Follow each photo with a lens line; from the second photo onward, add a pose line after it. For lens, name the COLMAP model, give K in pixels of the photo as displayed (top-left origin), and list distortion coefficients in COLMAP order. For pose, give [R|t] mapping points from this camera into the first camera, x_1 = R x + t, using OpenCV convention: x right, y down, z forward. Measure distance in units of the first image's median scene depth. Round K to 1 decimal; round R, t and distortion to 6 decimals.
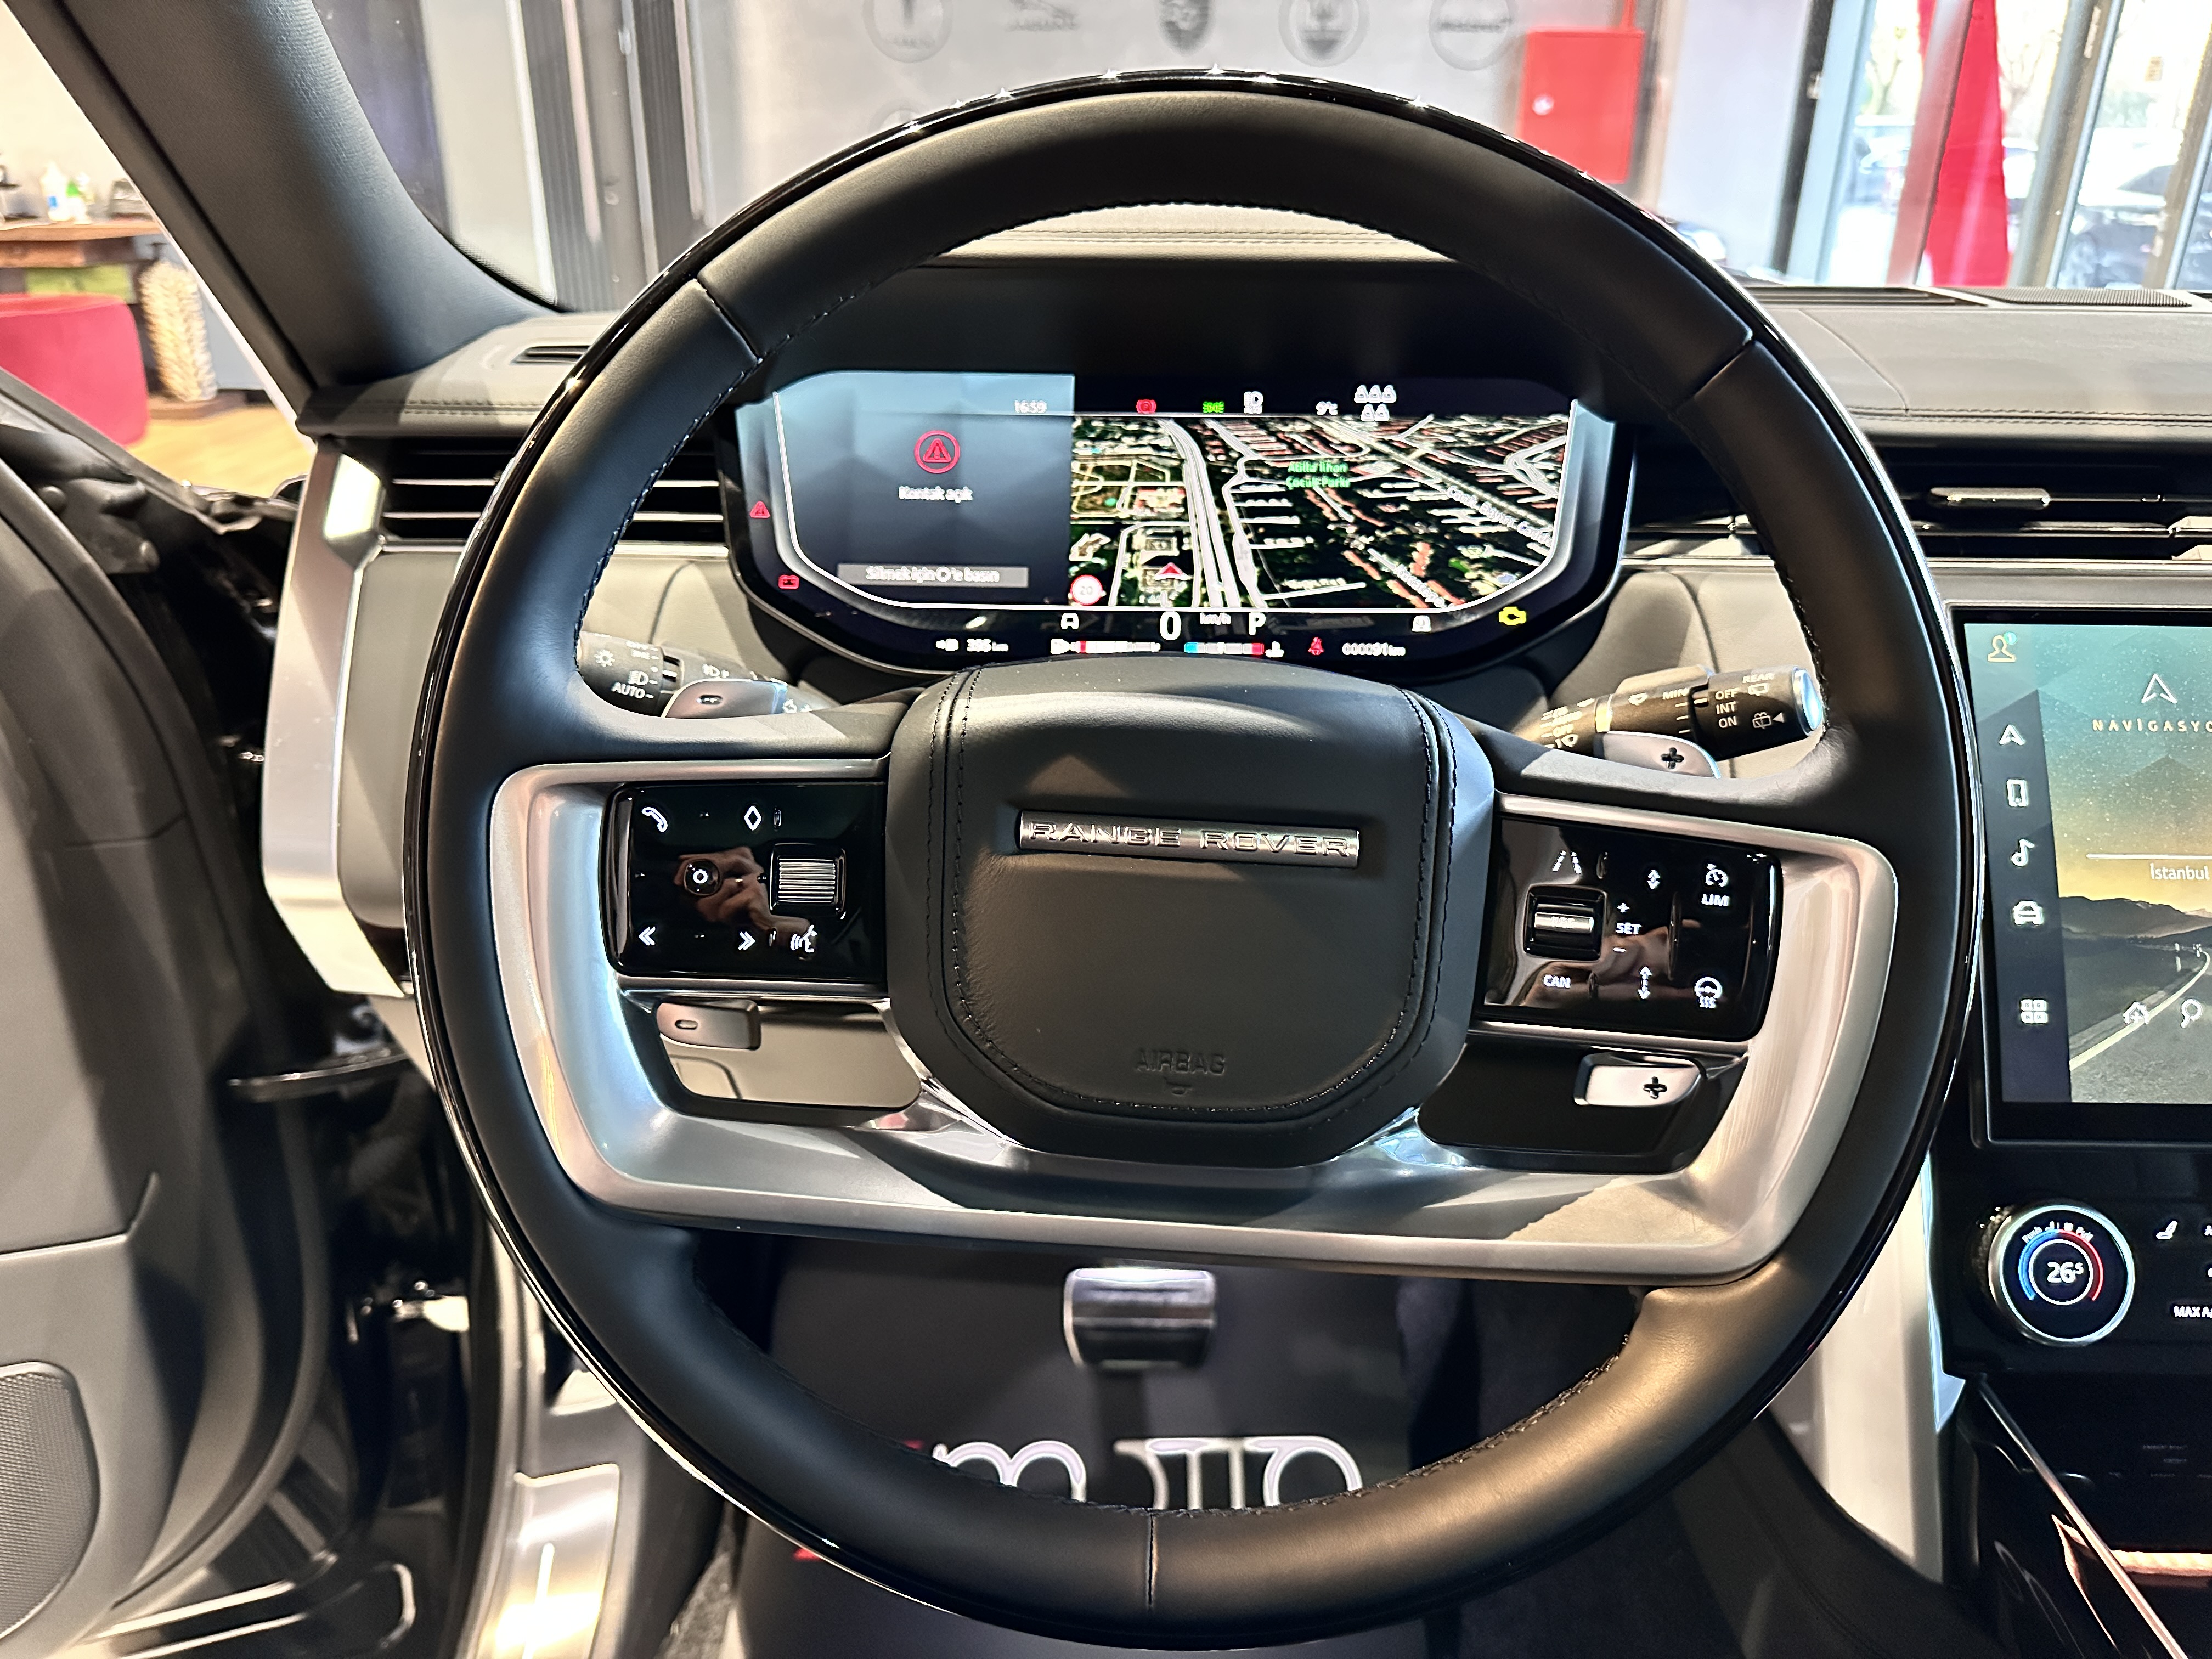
lens RADIAL K [[1602.1, 0, 1106.0], [0, 1602.1, 829.5], [0, 0, 1]] dist [0.213939, -0.434272]
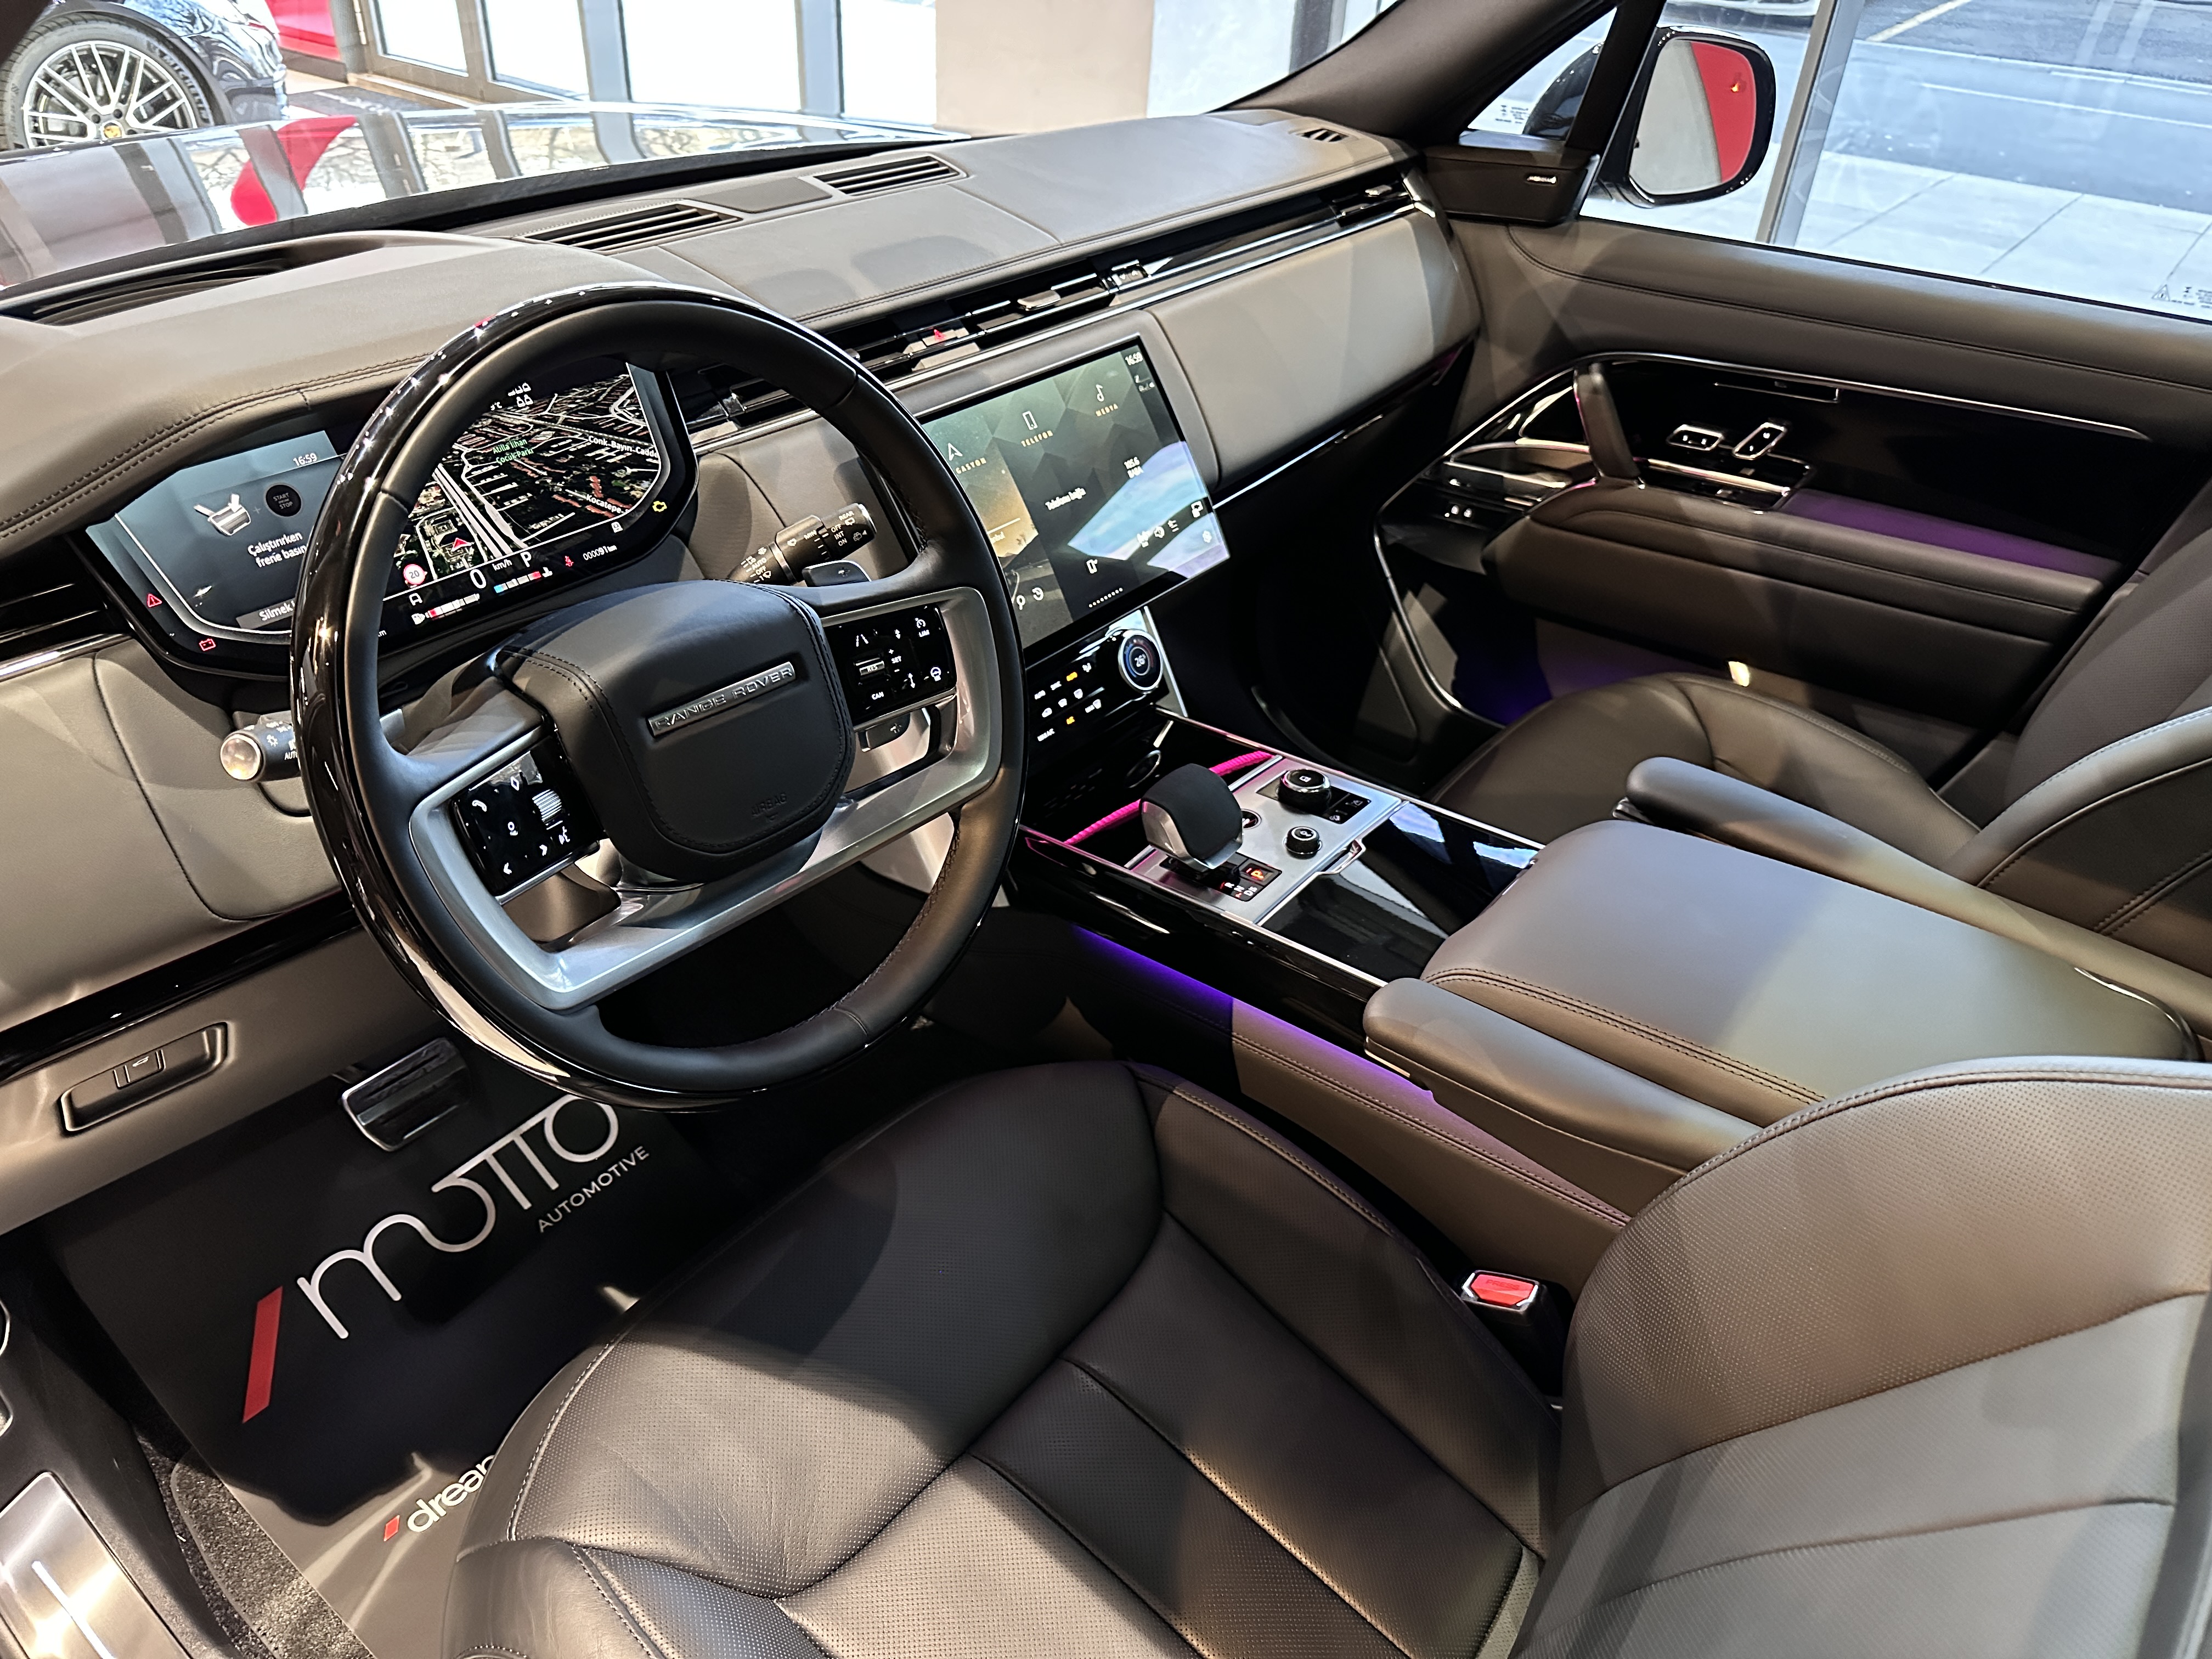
lens RADIAL K [[1602.1, 0, 1106.0], [0, 1602.1, 829.5], [0, 0, 1]] dist [0.213939, -0.434272]
pose [[0.606417, -0.435304, 0.665409, -0.705882], [0.288636, 0.900266, 0.325899, -0.241967], [-0.740910, -0.005570, 0.671581, -0.433455]]
